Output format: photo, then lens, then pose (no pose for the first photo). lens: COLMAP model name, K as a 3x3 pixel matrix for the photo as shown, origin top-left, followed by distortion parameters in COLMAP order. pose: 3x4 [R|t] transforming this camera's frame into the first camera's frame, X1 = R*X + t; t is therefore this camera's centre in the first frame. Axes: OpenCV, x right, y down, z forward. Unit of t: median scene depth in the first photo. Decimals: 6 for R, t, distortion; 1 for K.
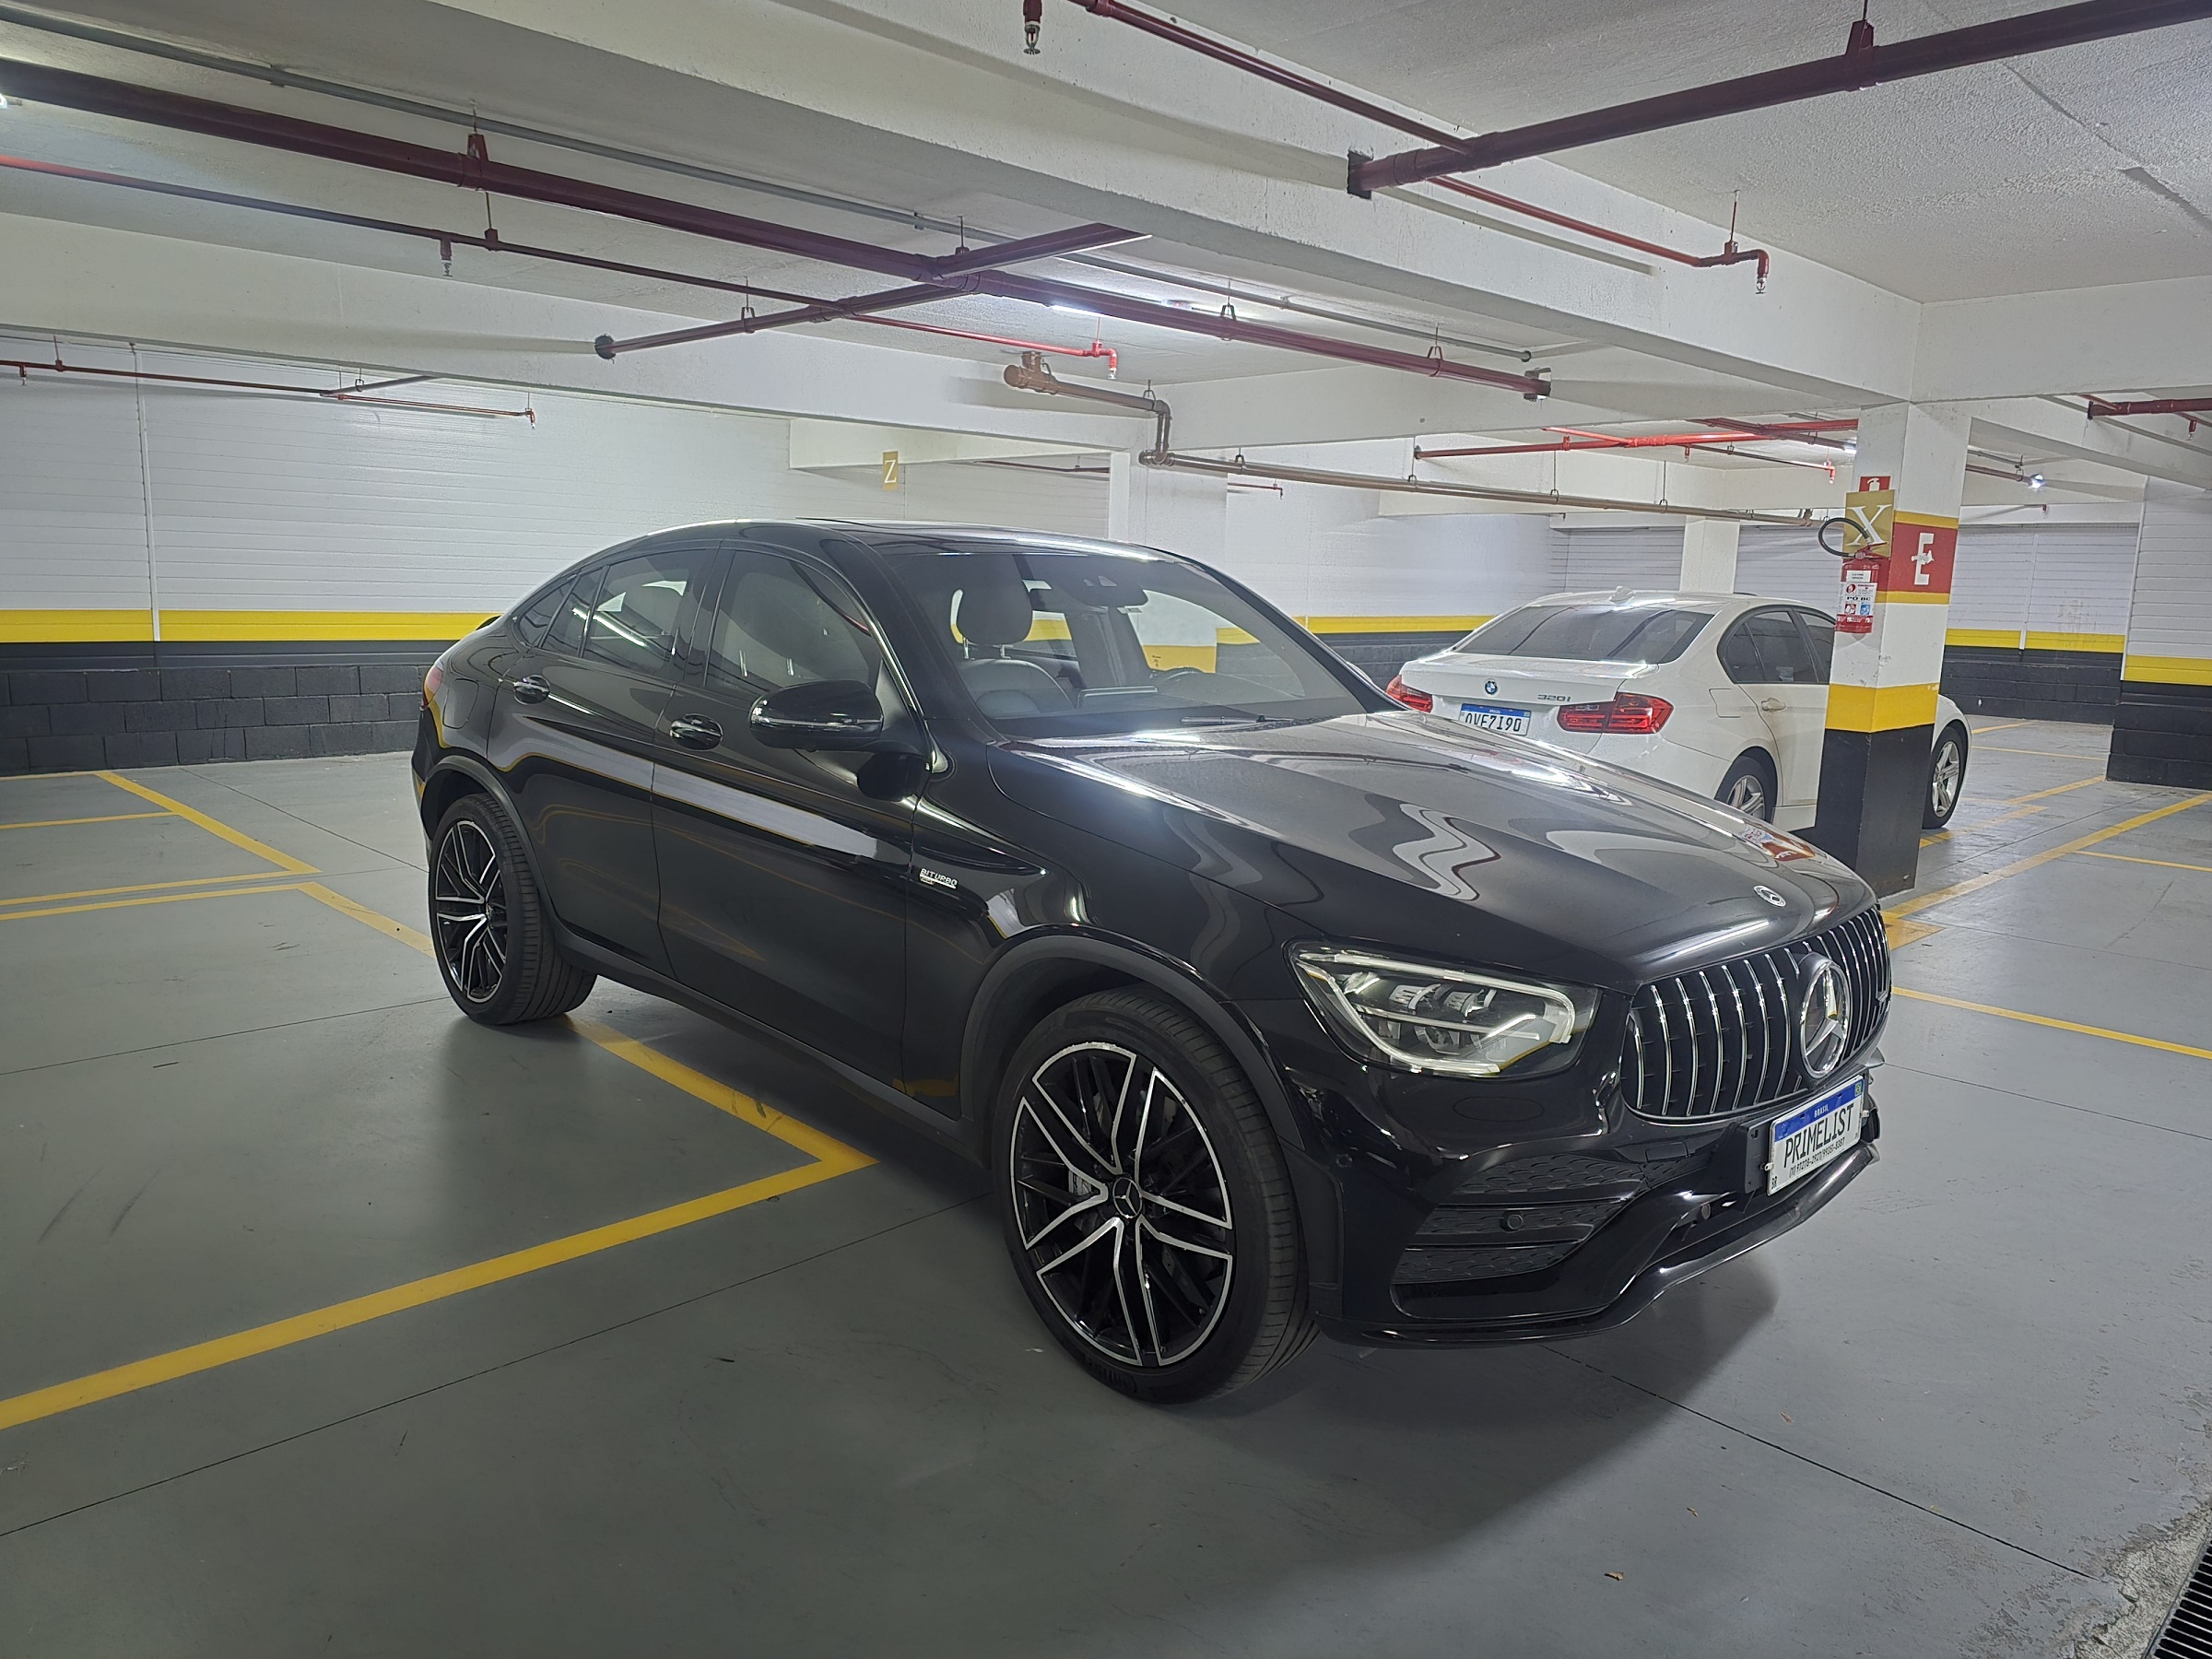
lens RADIAL K [[1482.2, 0, 1106.0], [0, 1482.2, 829.5], [0, 0, 1]] dist [0.120489, -0.131717]
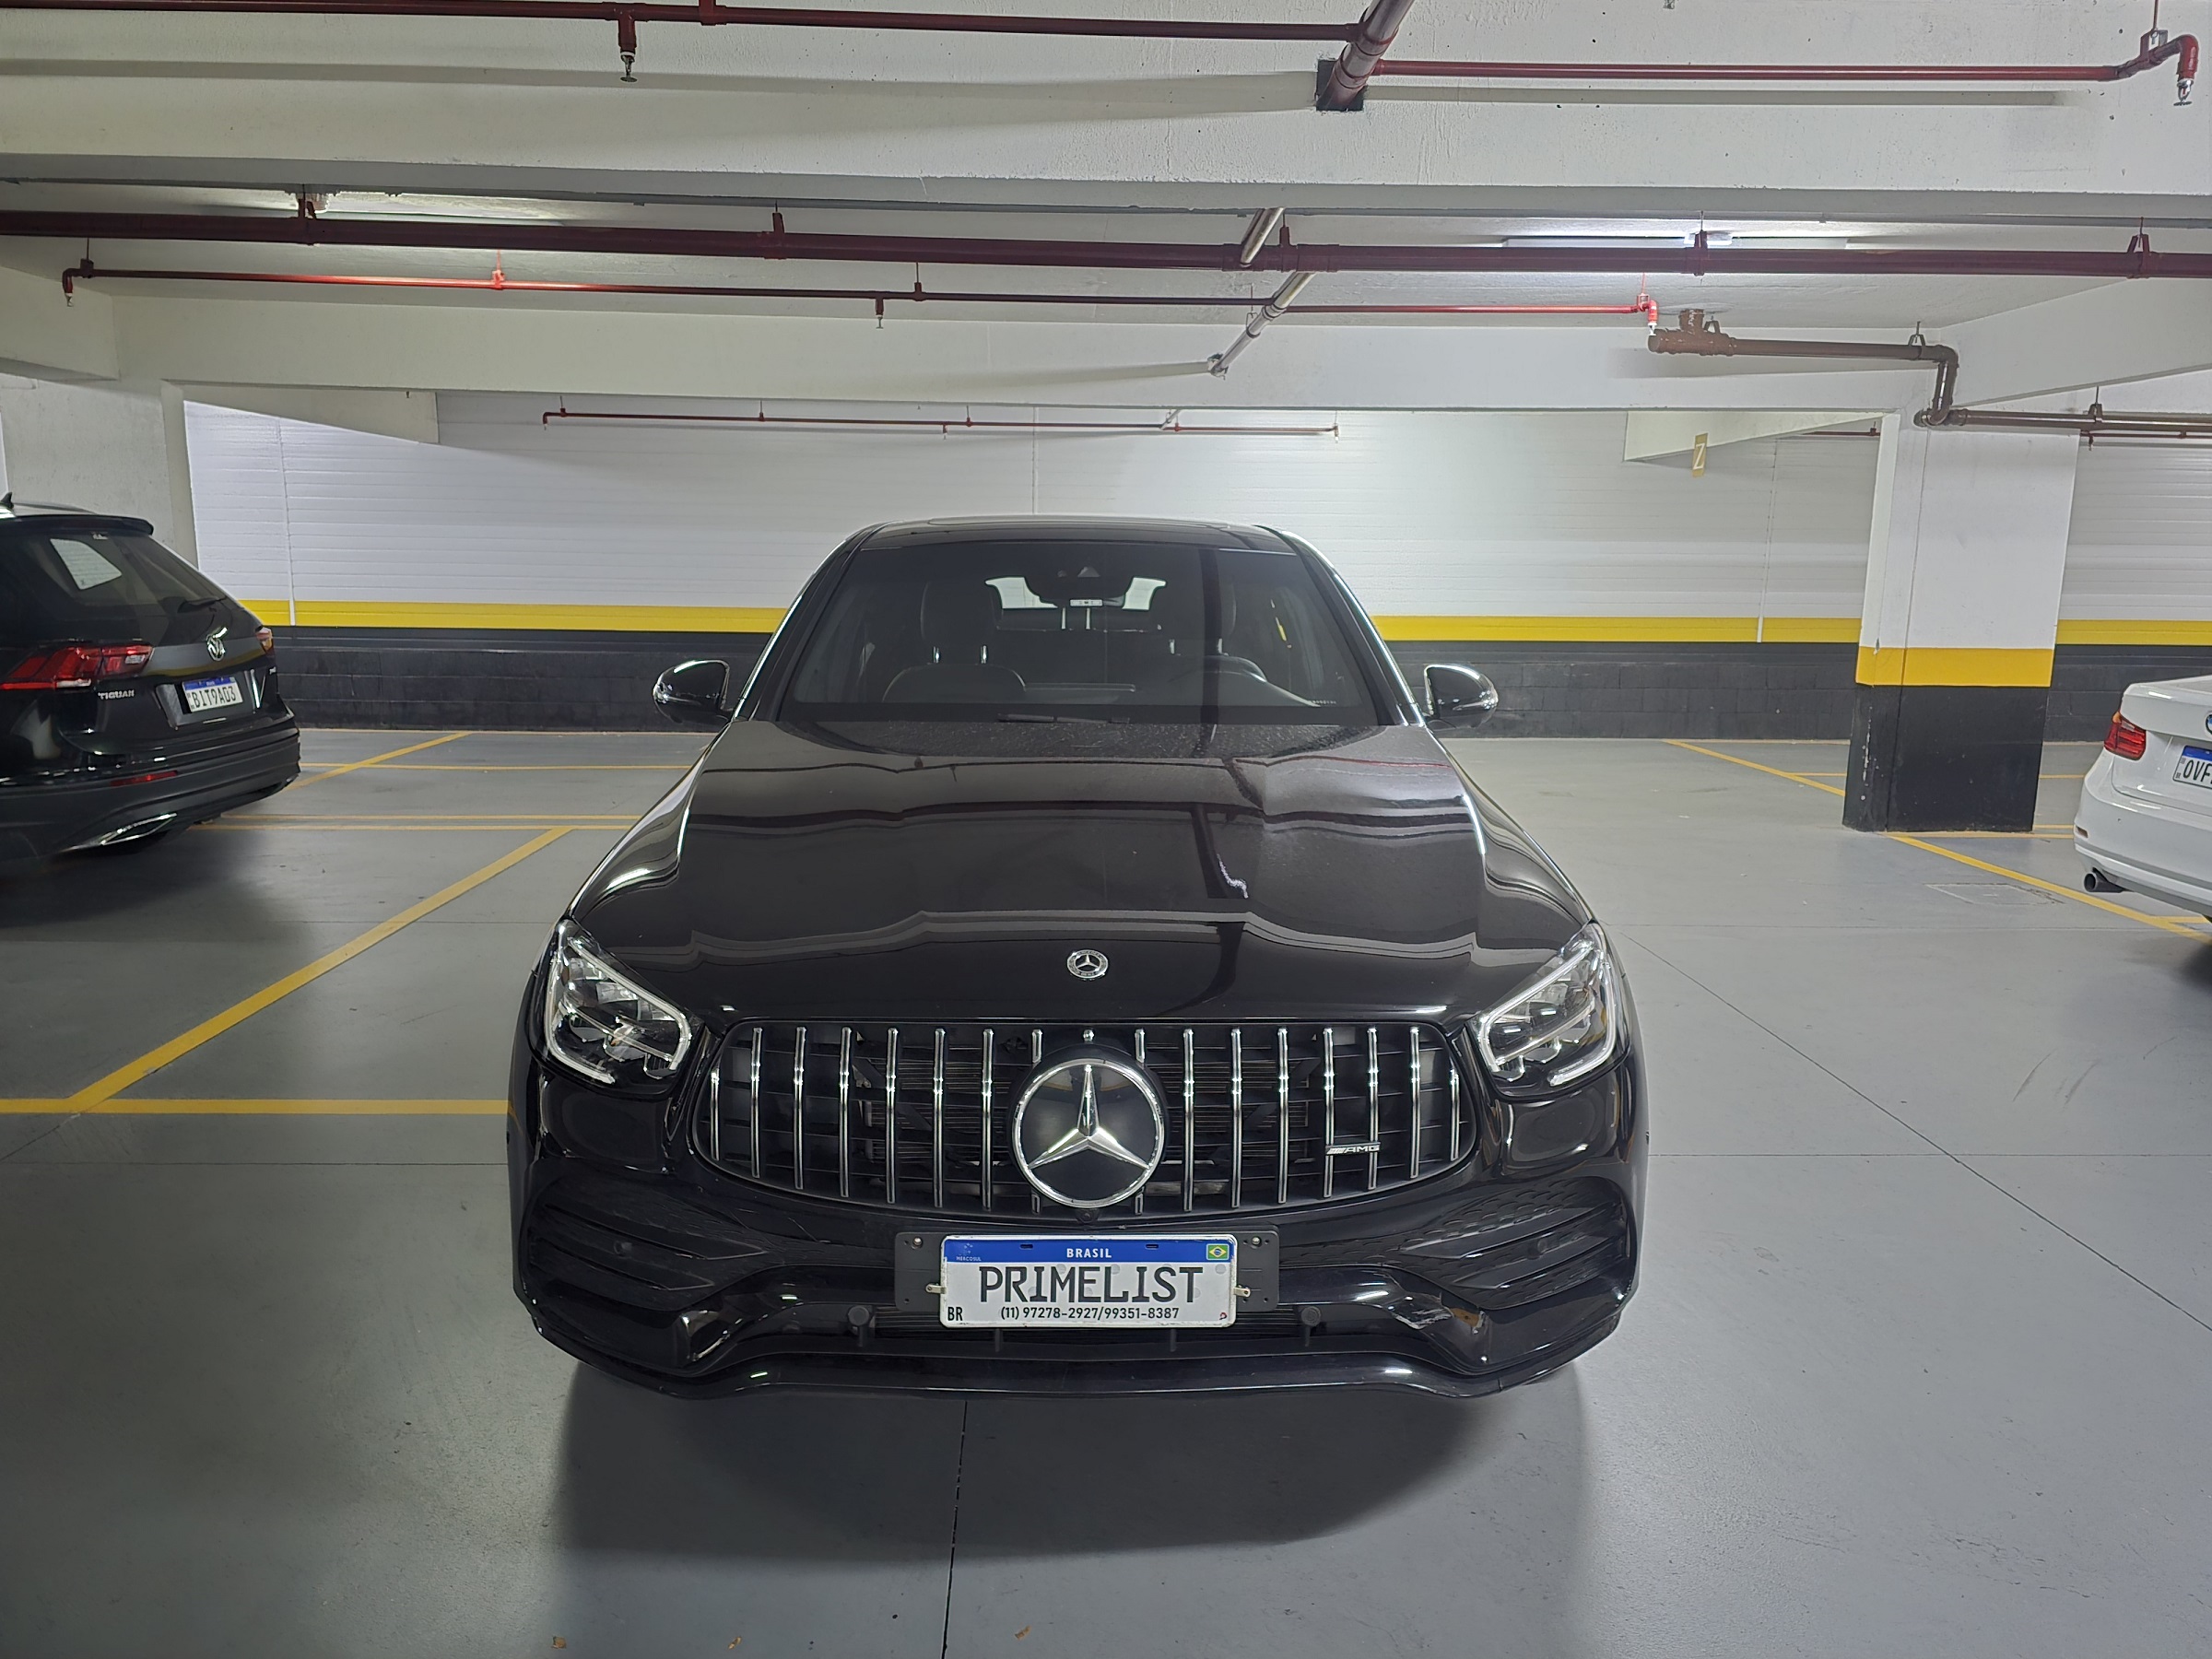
lens RADIAL K [[1509.9, 0, 1095.4], [0, 1509.9, 835.2], [0, 0, 1]] dist [0.046600, -0.026340]
pose [[0.749208, 0.100582, -0.654654, 0.336125], [-0.102207, 0.994120, 0.035769, -0.017982], [0.654402, 0.040112, 0.755082, 0.145952]]
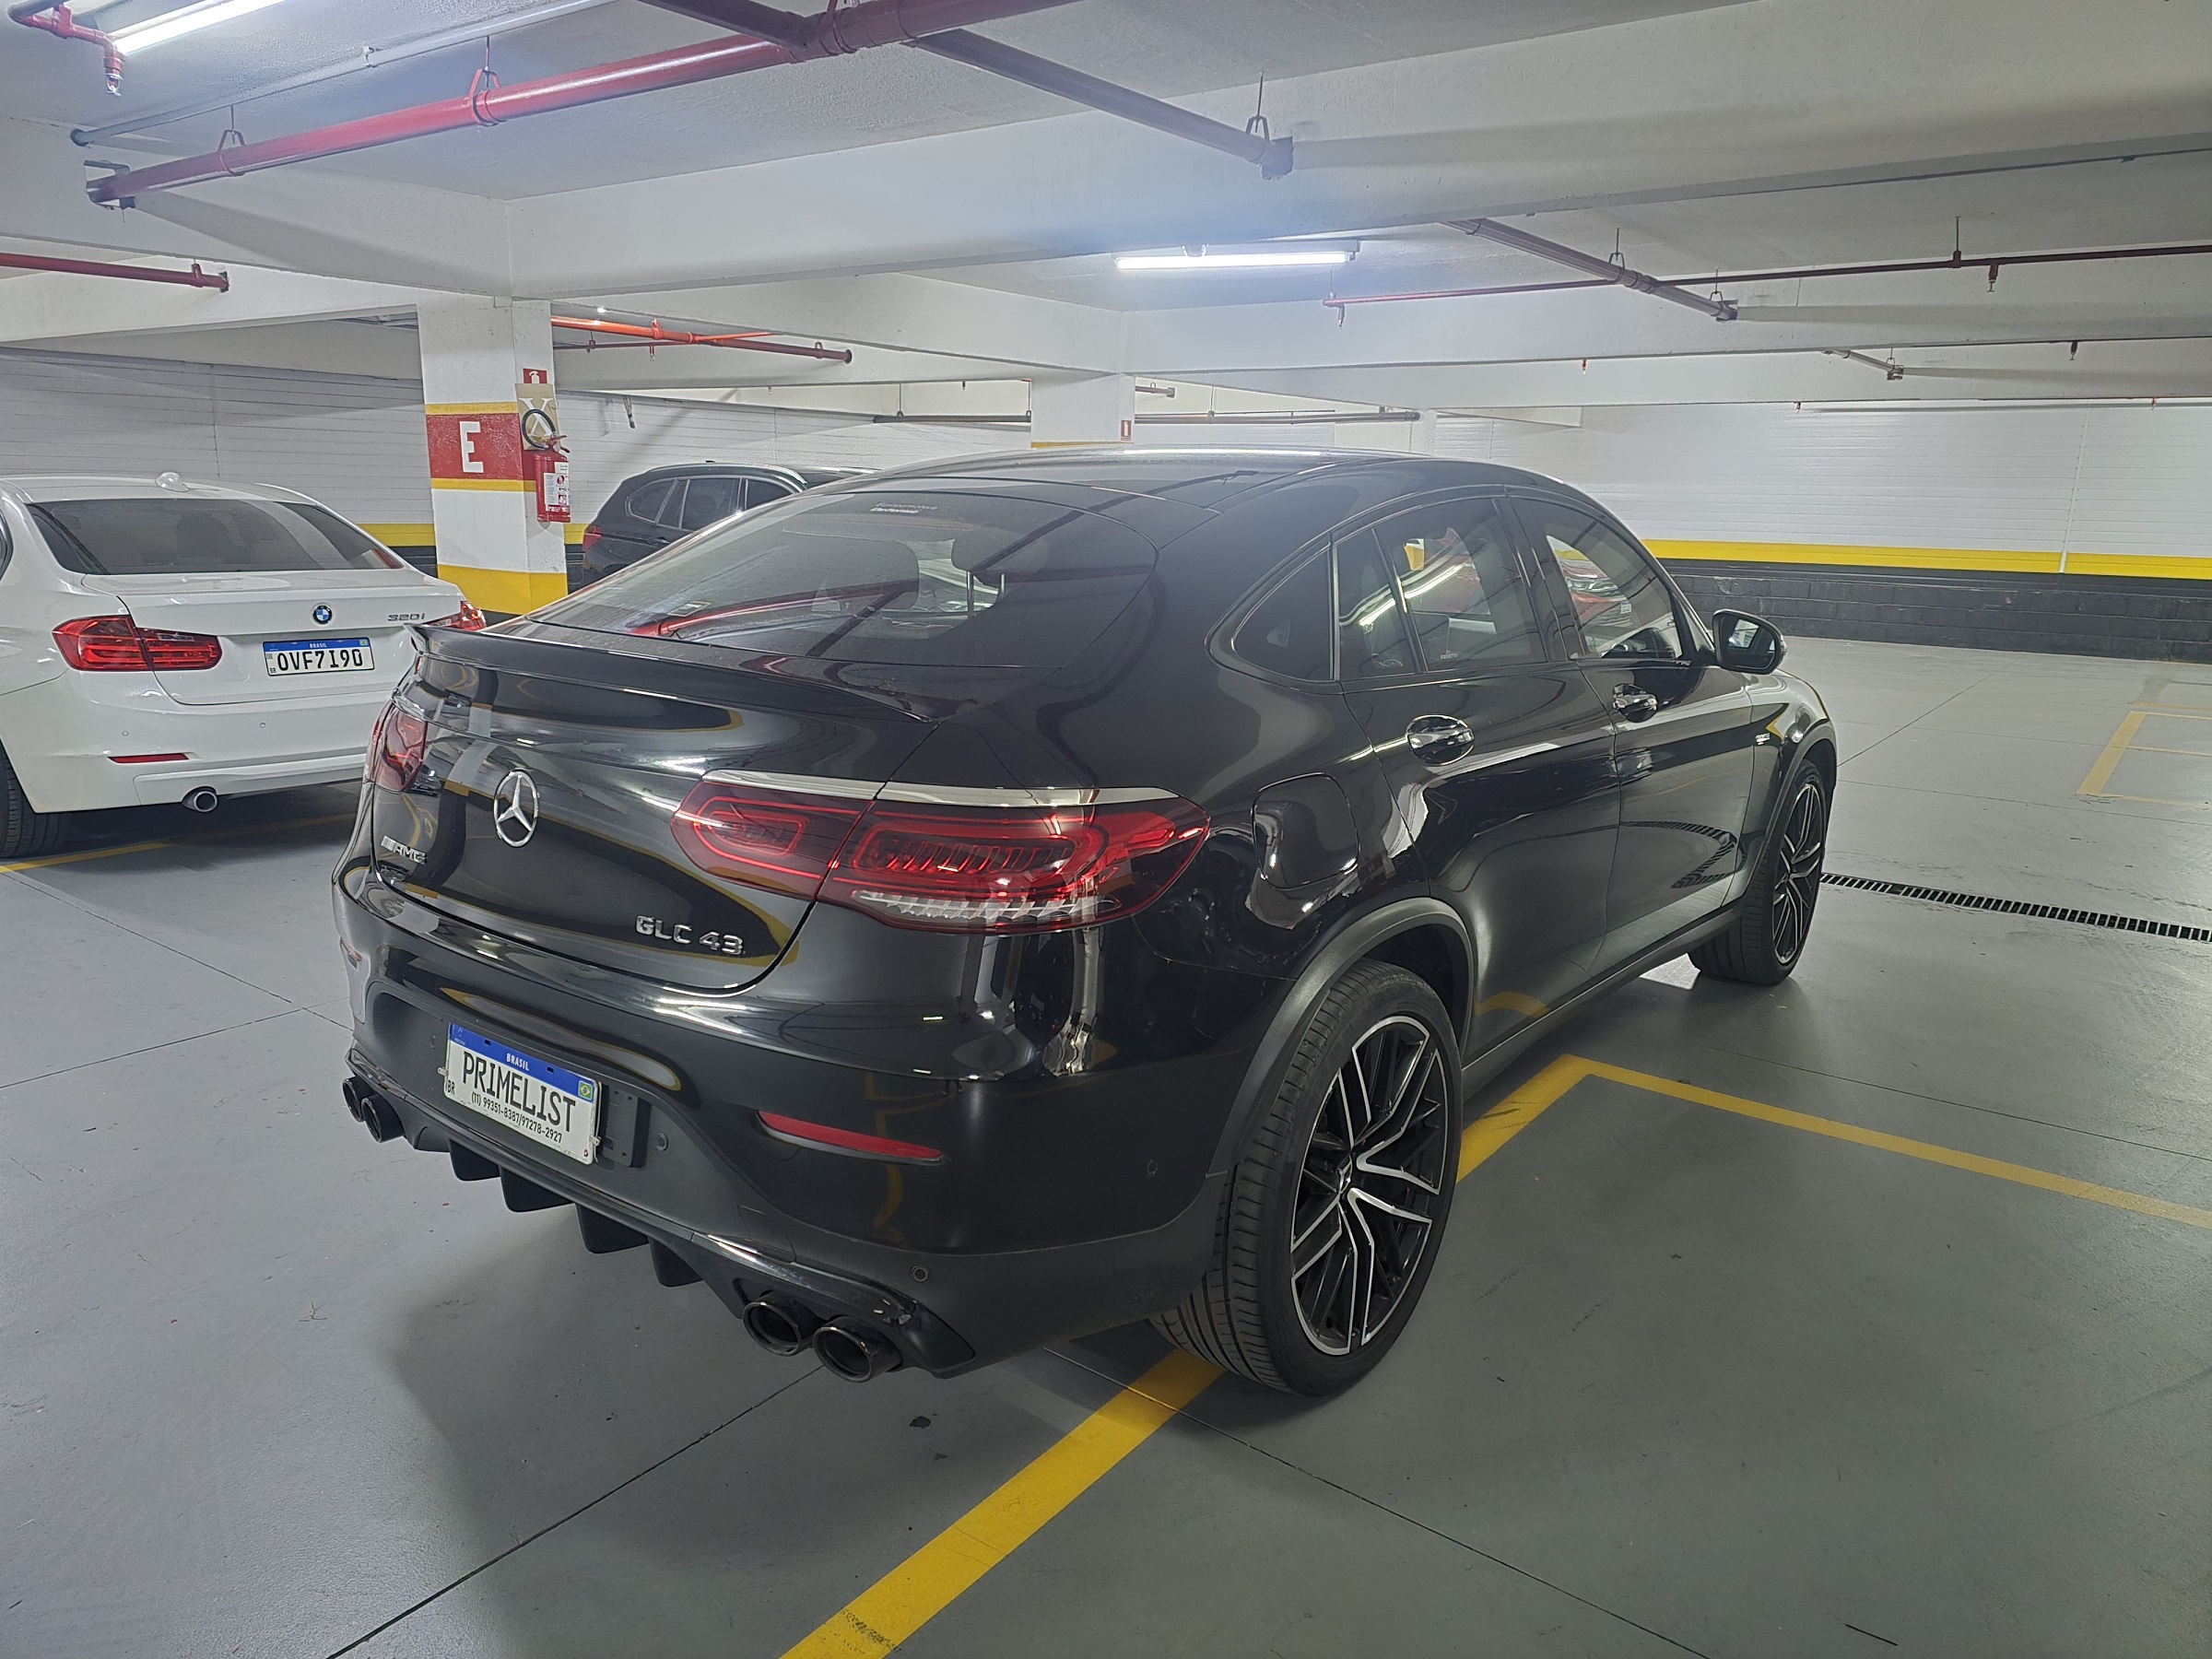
lens RADIAL K [[1509.9, 0, 1095.4], [0, 1509.9, 835.2], [0, 0, 1]] dist [0.046600, -0.026340]
pose [[-0.163400, -0.248549, 0.954738, -0.567355], [0.141196, 0.951890, 0.271973, -0.142861], [-0.976404, 0.179246, -0.120445, 0.727893]]
